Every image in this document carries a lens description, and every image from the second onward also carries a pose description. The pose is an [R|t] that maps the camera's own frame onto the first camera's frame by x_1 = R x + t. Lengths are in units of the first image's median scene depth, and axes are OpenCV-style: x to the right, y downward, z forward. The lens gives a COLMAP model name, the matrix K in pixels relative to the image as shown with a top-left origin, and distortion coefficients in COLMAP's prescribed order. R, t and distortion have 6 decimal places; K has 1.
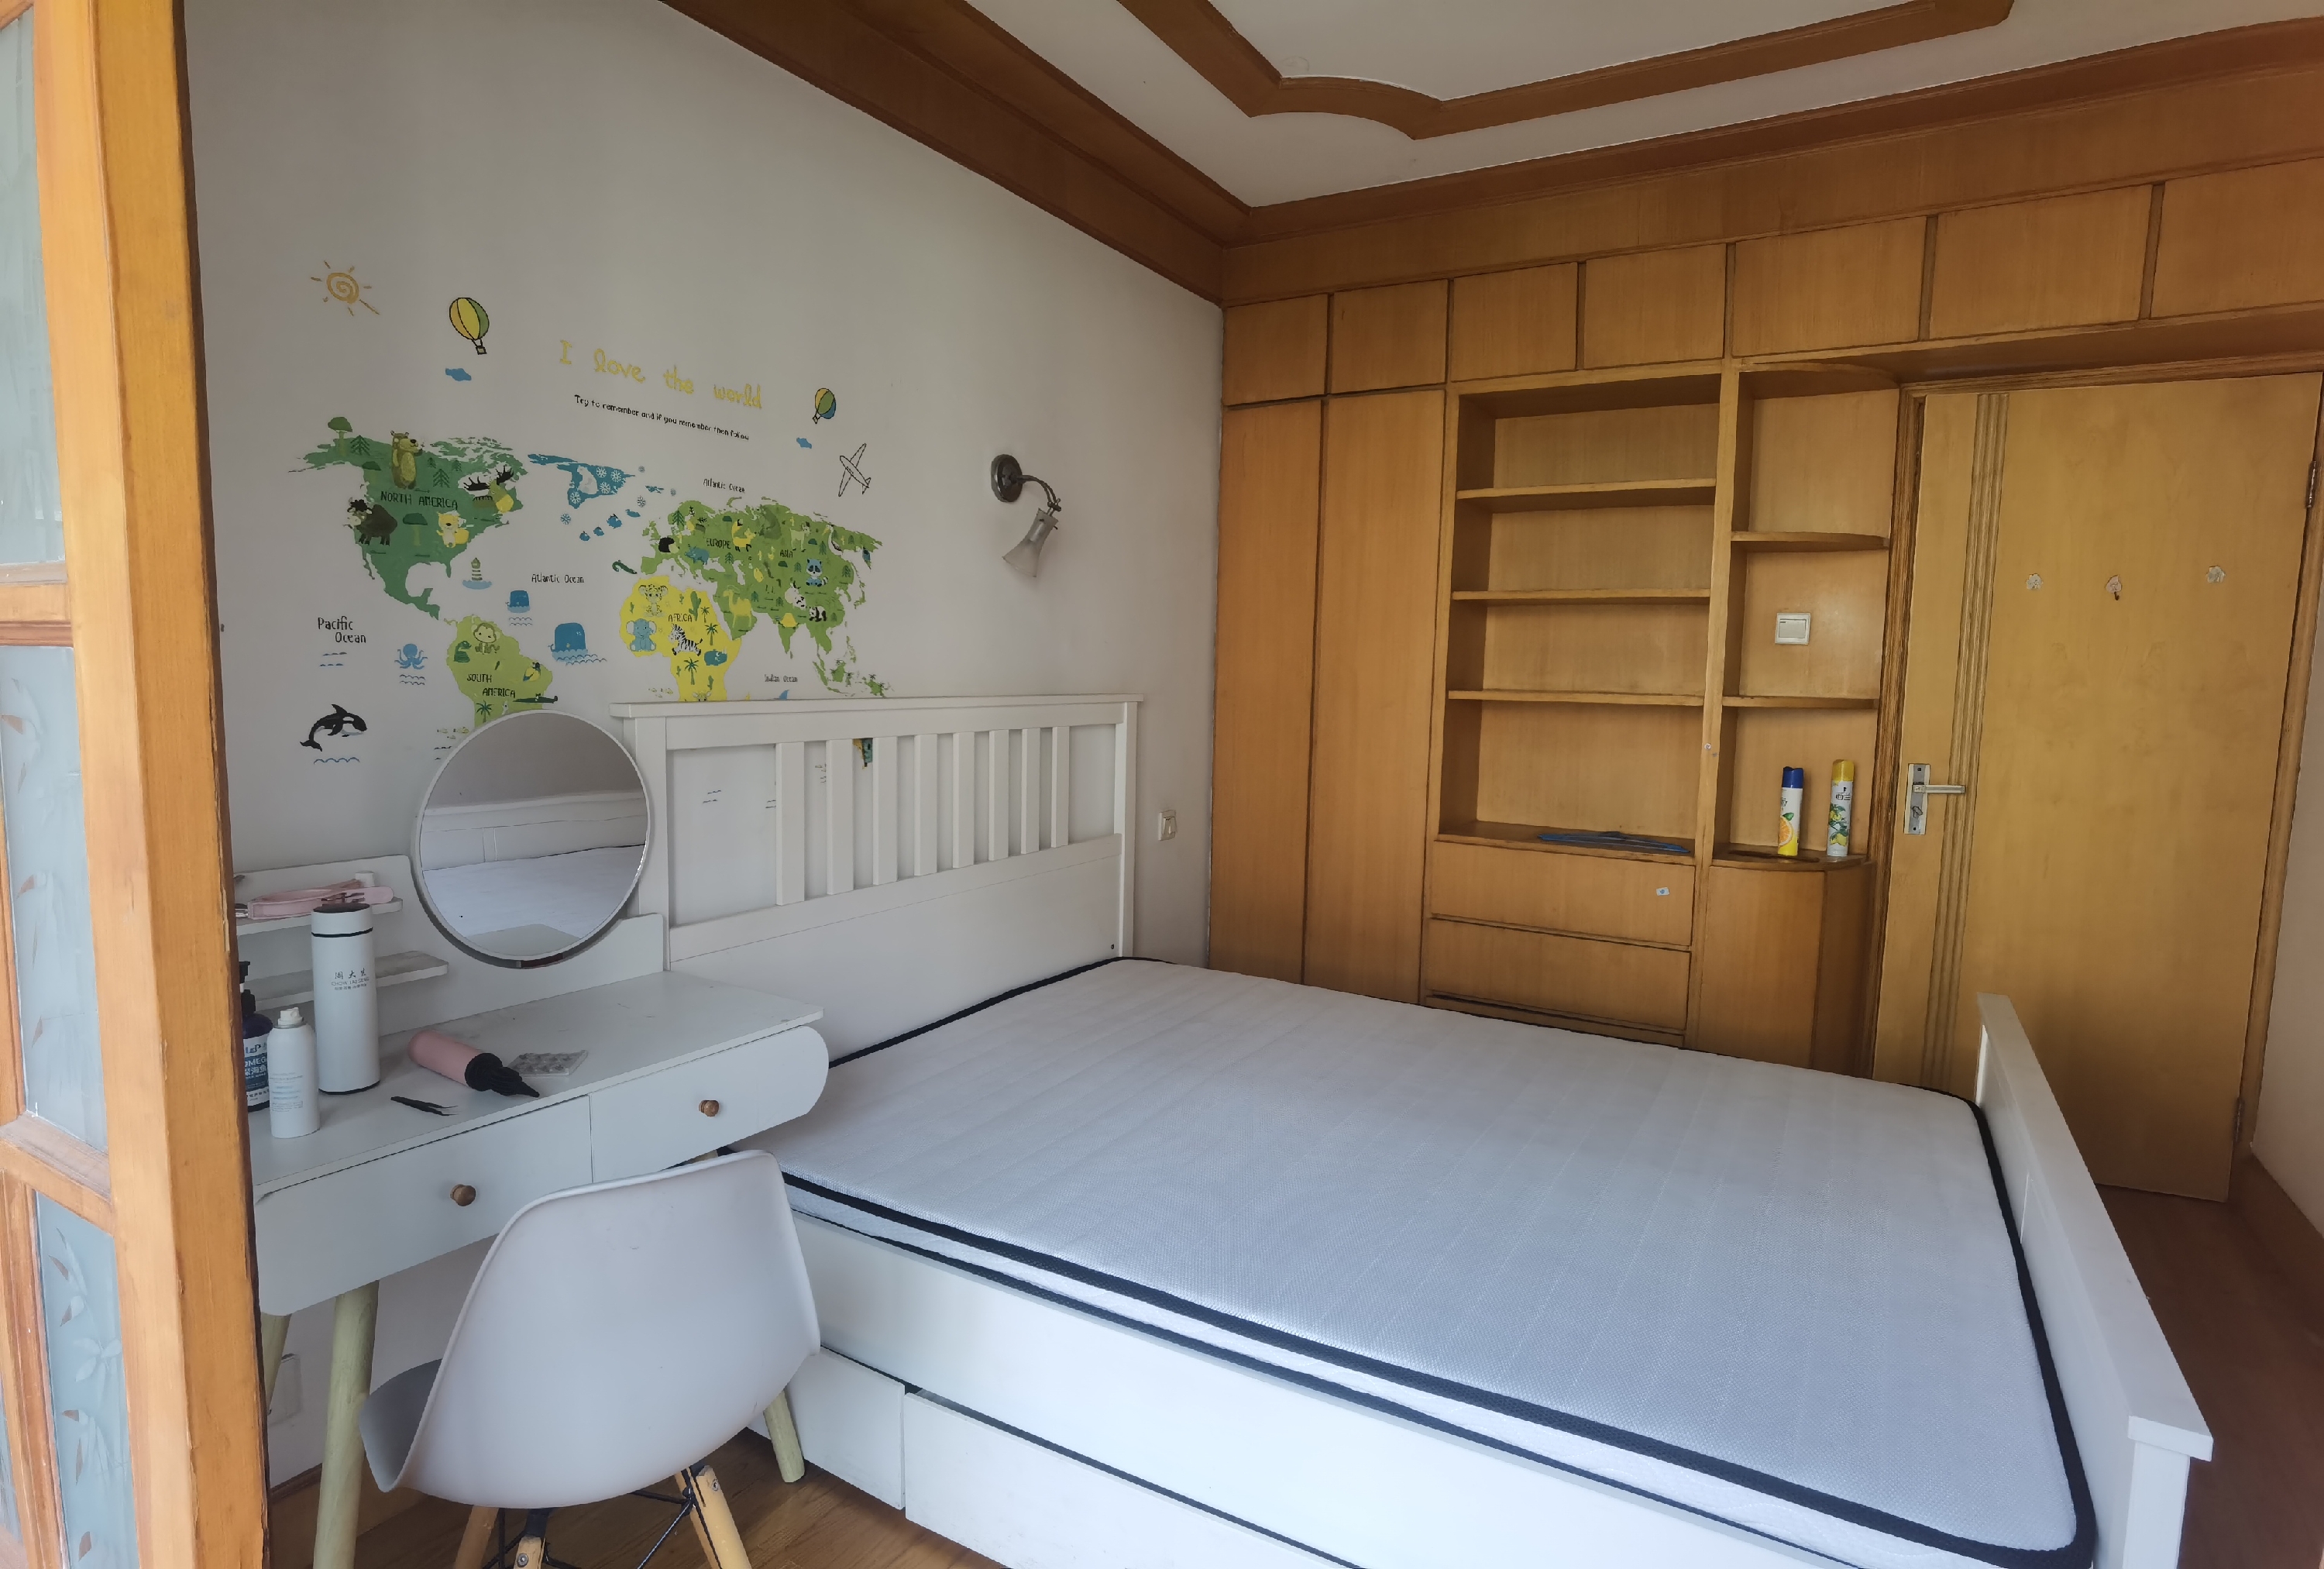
lens RADIAL K [[1229.2, 0, 1164.7], [0, 1229.2, 788.4], [0, 0, 1]] dist [0.001755, 0.001052]
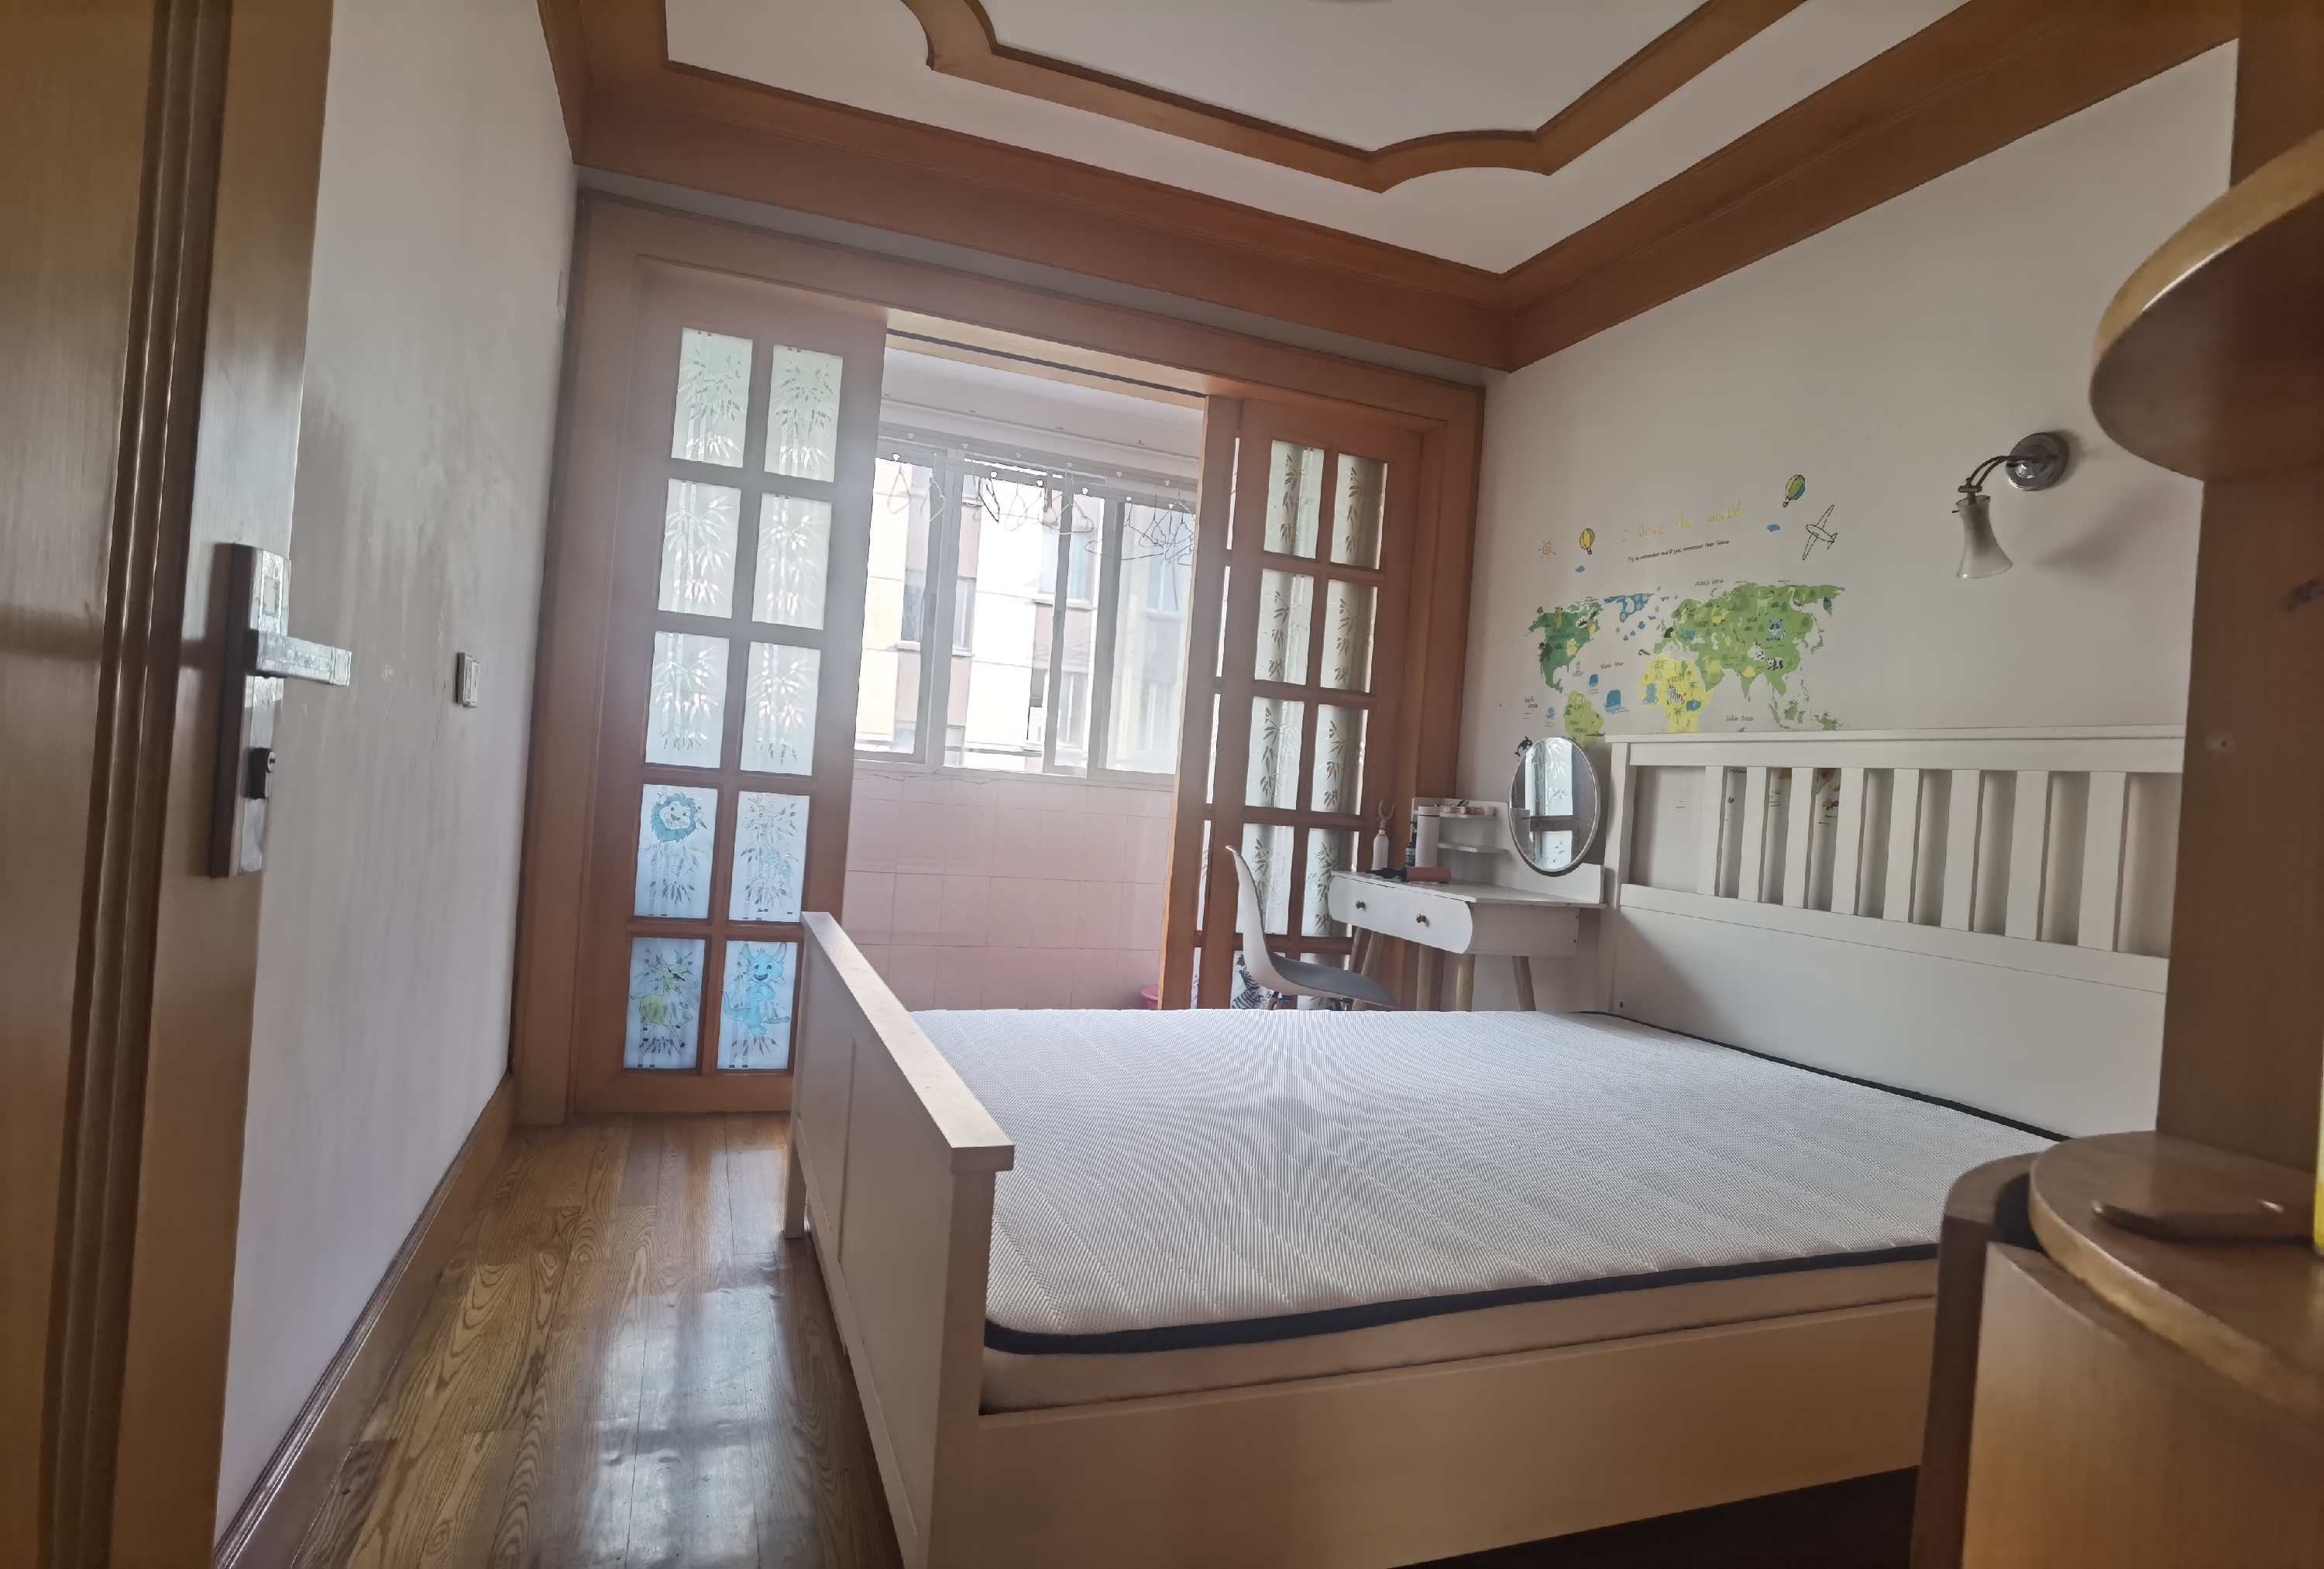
lens RADIAL K [[1229.2, 0, 1155.0], [0, 1229.2, 782.0], [0, 0, 1]] dist [0.001755, 0.001052]
pose [[-0.607346, -0.068284, -0.791498, 1.127432], [-0.166072, 0.985200, 0.042438, 0.022114], [0.776886, 0.157220, -0.609697, 1.421430]]
